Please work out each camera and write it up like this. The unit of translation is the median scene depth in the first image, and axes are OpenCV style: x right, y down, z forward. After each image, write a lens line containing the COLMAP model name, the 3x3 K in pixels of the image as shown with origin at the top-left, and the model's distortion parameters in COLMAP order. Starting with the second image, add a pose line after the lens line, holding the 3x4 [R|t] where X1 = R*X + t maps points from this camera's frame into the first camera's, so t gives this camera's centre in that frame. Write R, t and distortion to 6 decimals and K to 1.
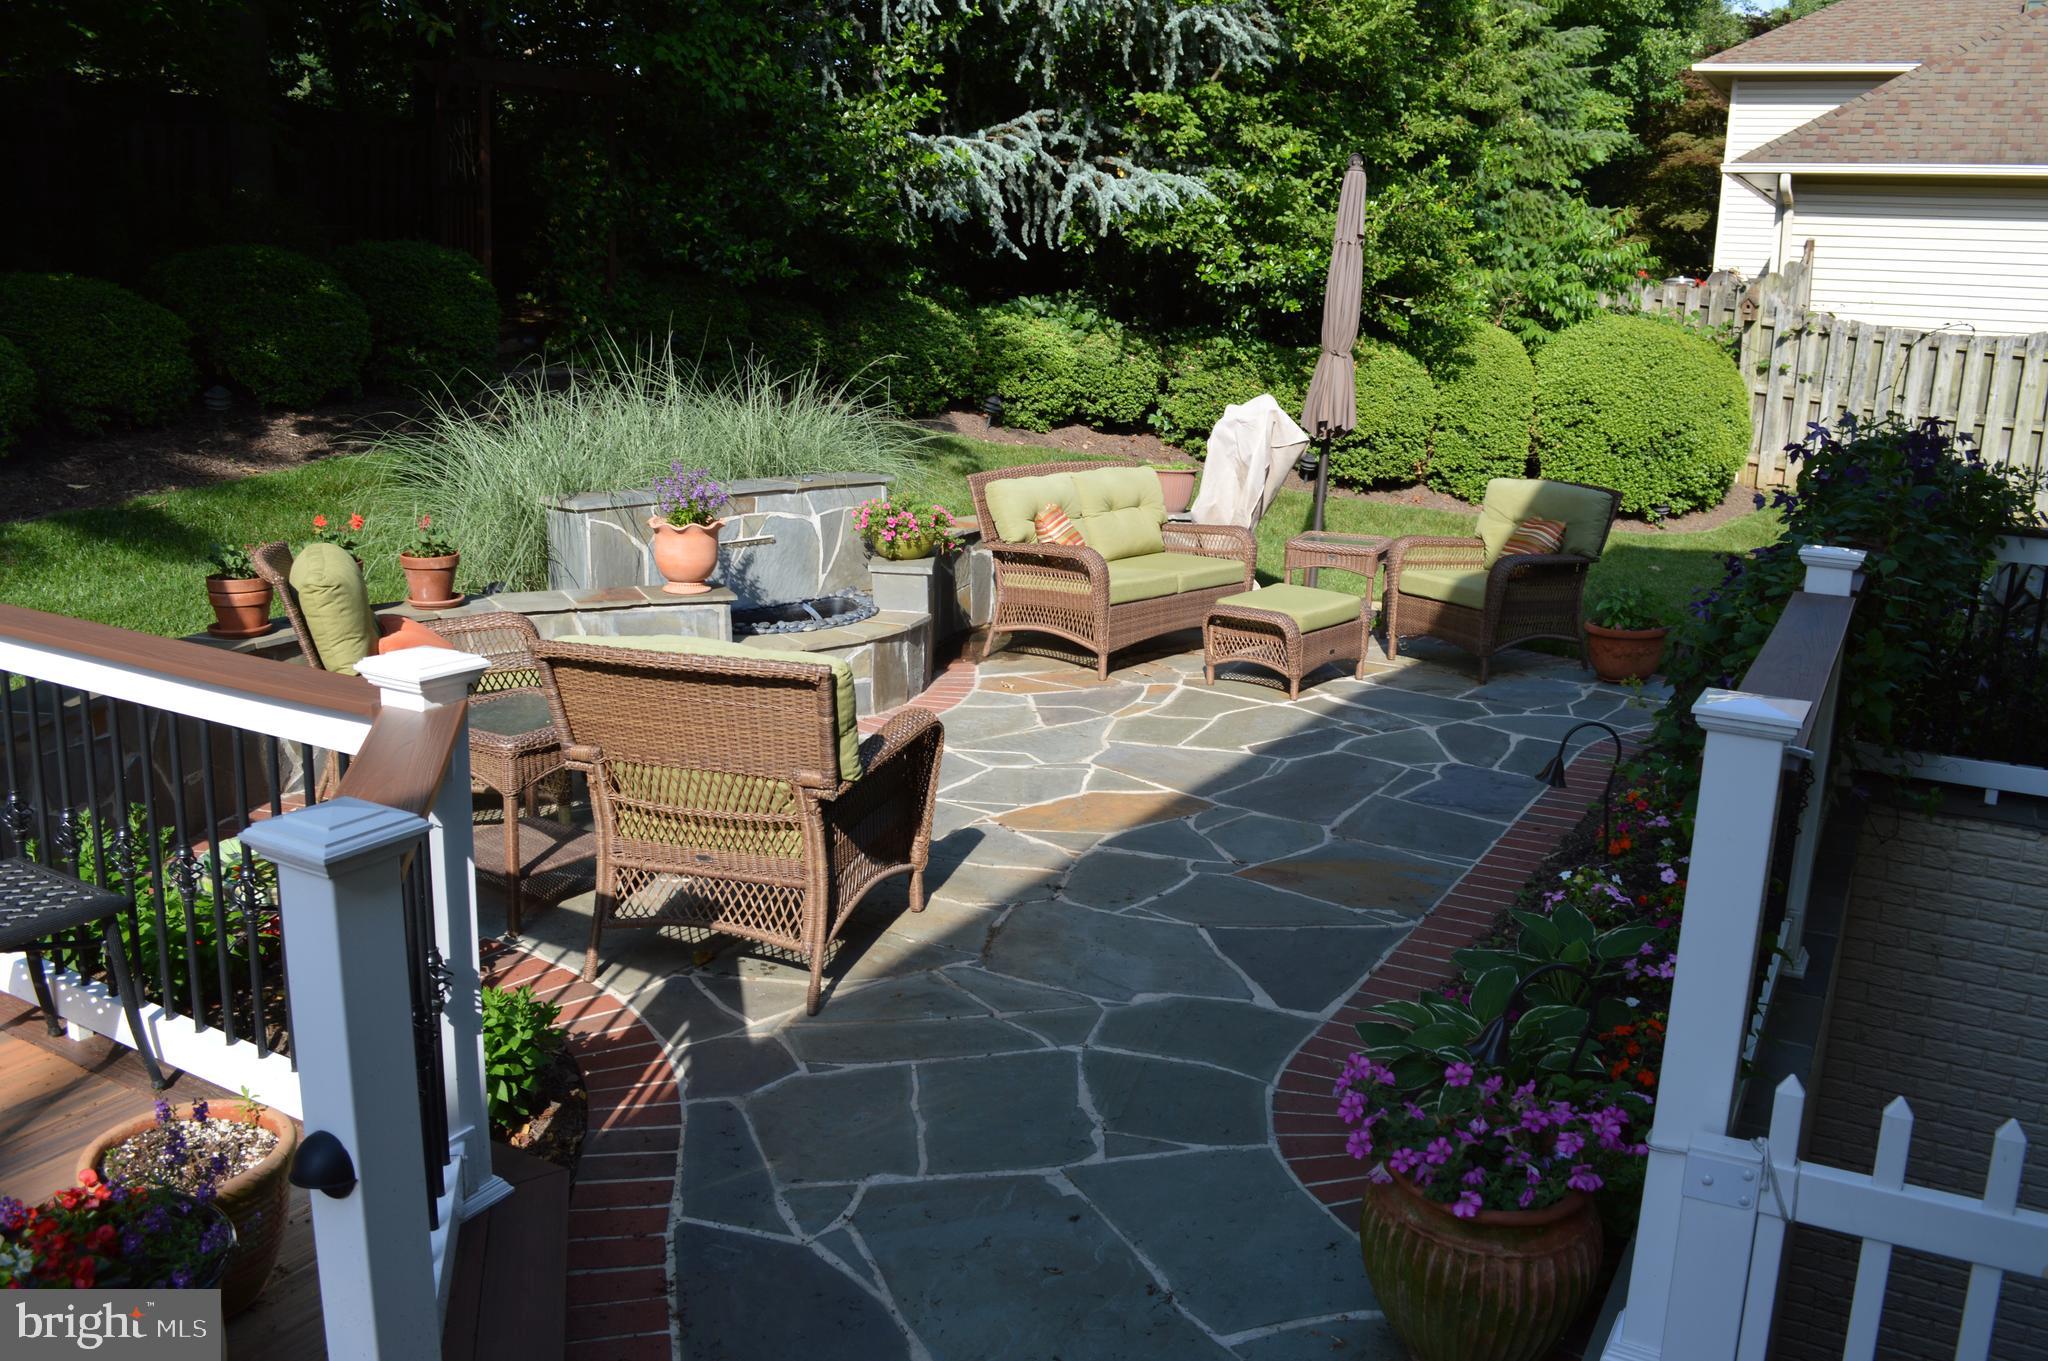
lens RADIAL K [[1652.9, 0, 1023.3], [0, 1652.9, 676.5], [0, 0, 1]] dist [-0.081383, 0.009303]
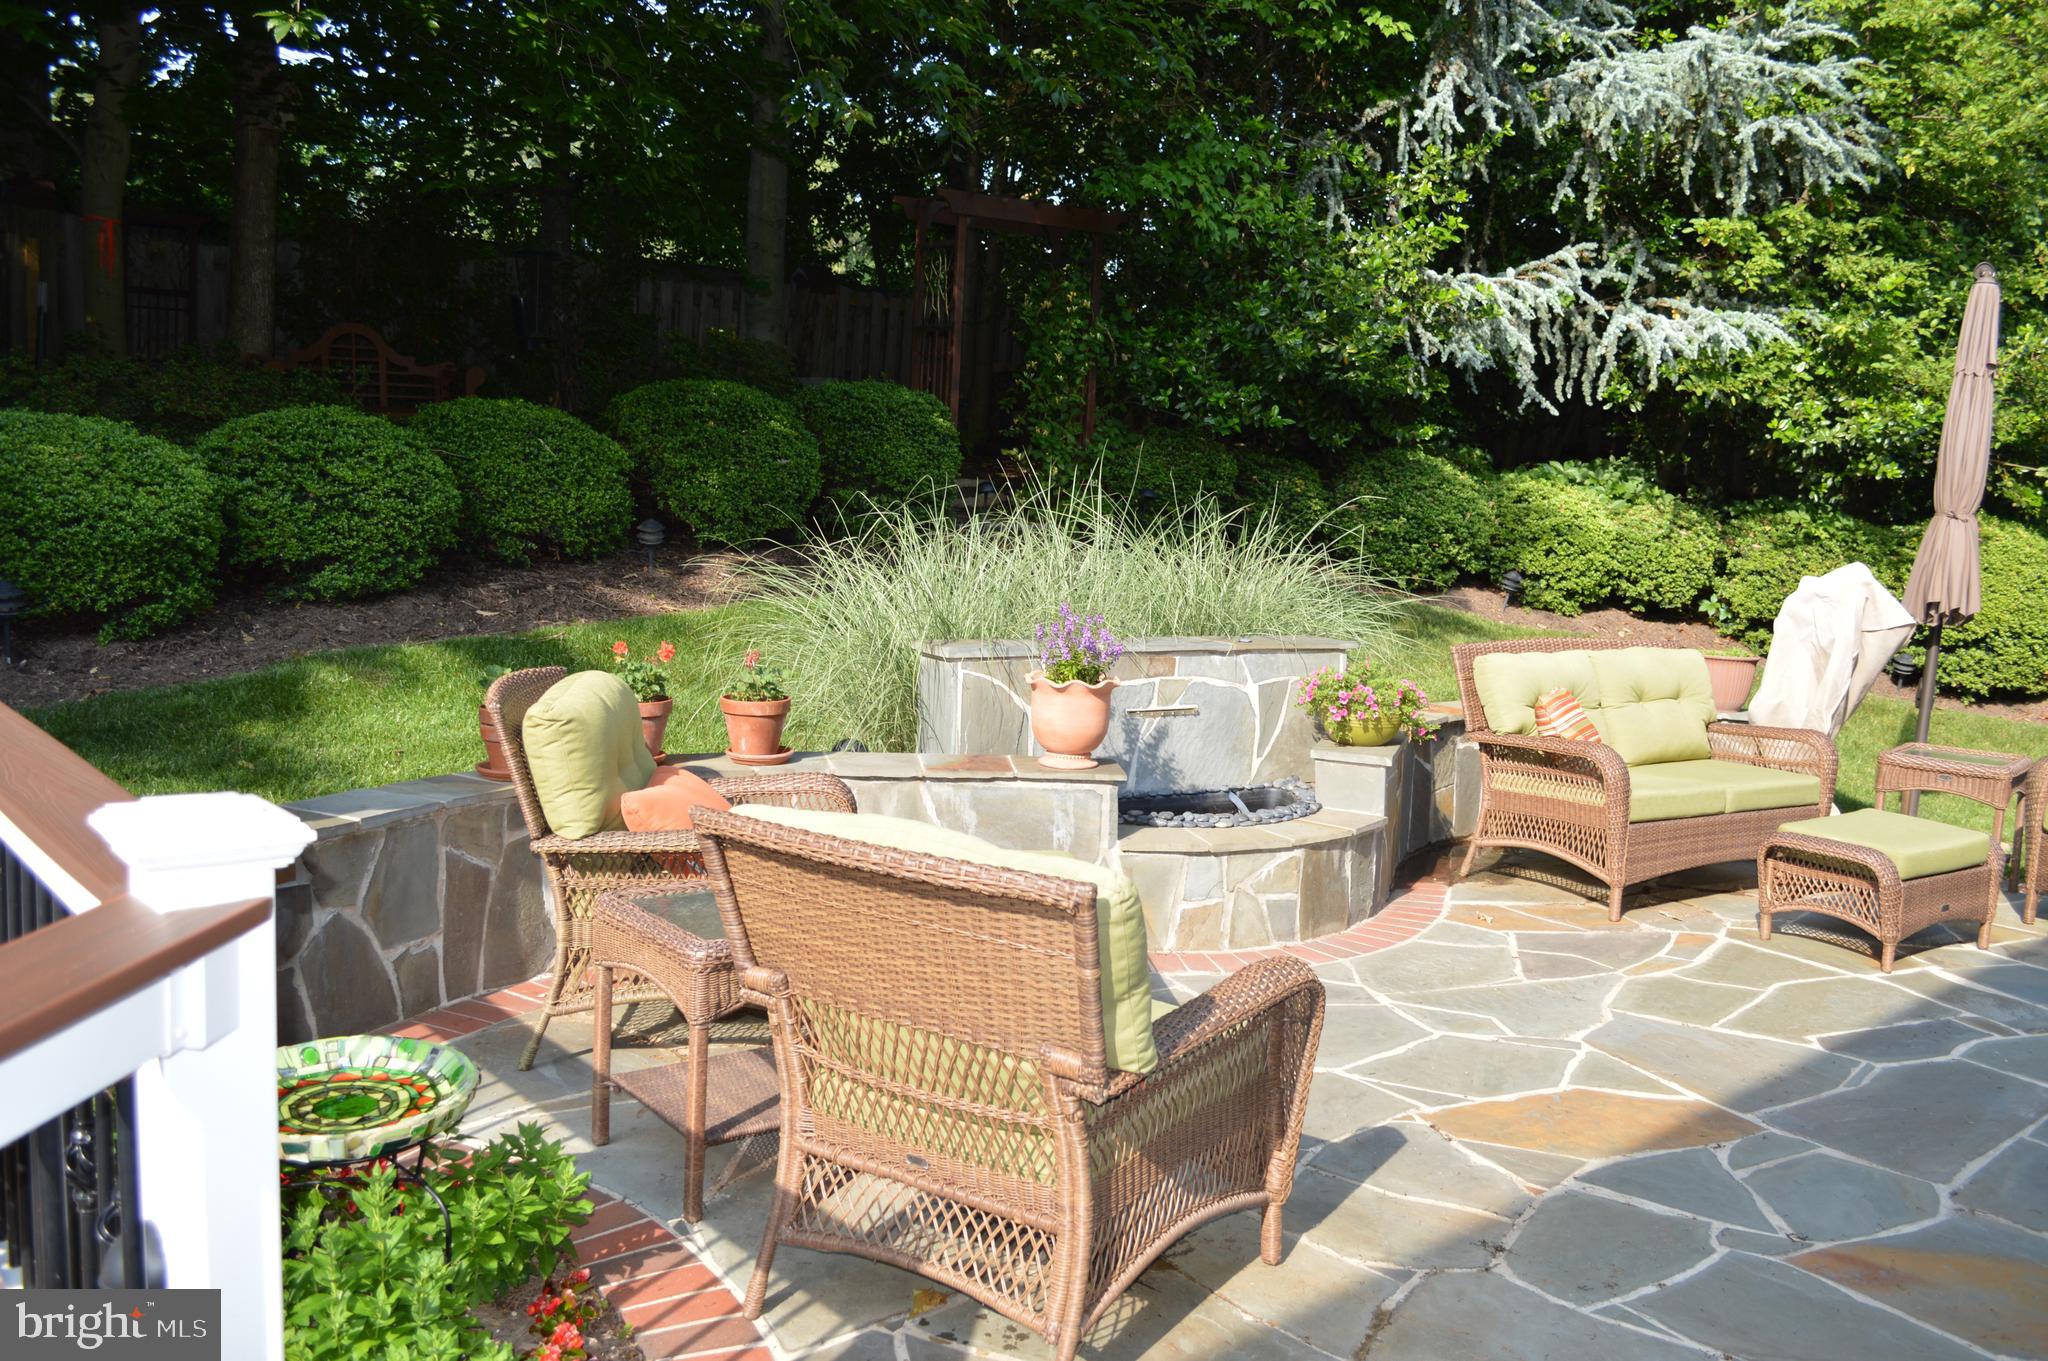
lens RADIAL K [[1652.9, 0, 1031.4], [0, 1652.9, 673.8], [0, 0, 1]] dist [-0.081383, 0.009303]
pose [[0.948880, 0.047914, -0.311981, 0.021632], [-0.084547, 0.990875, -0.104968, -0.008418], [0.304104, 0.125979, 0.944272, 0.192447]]
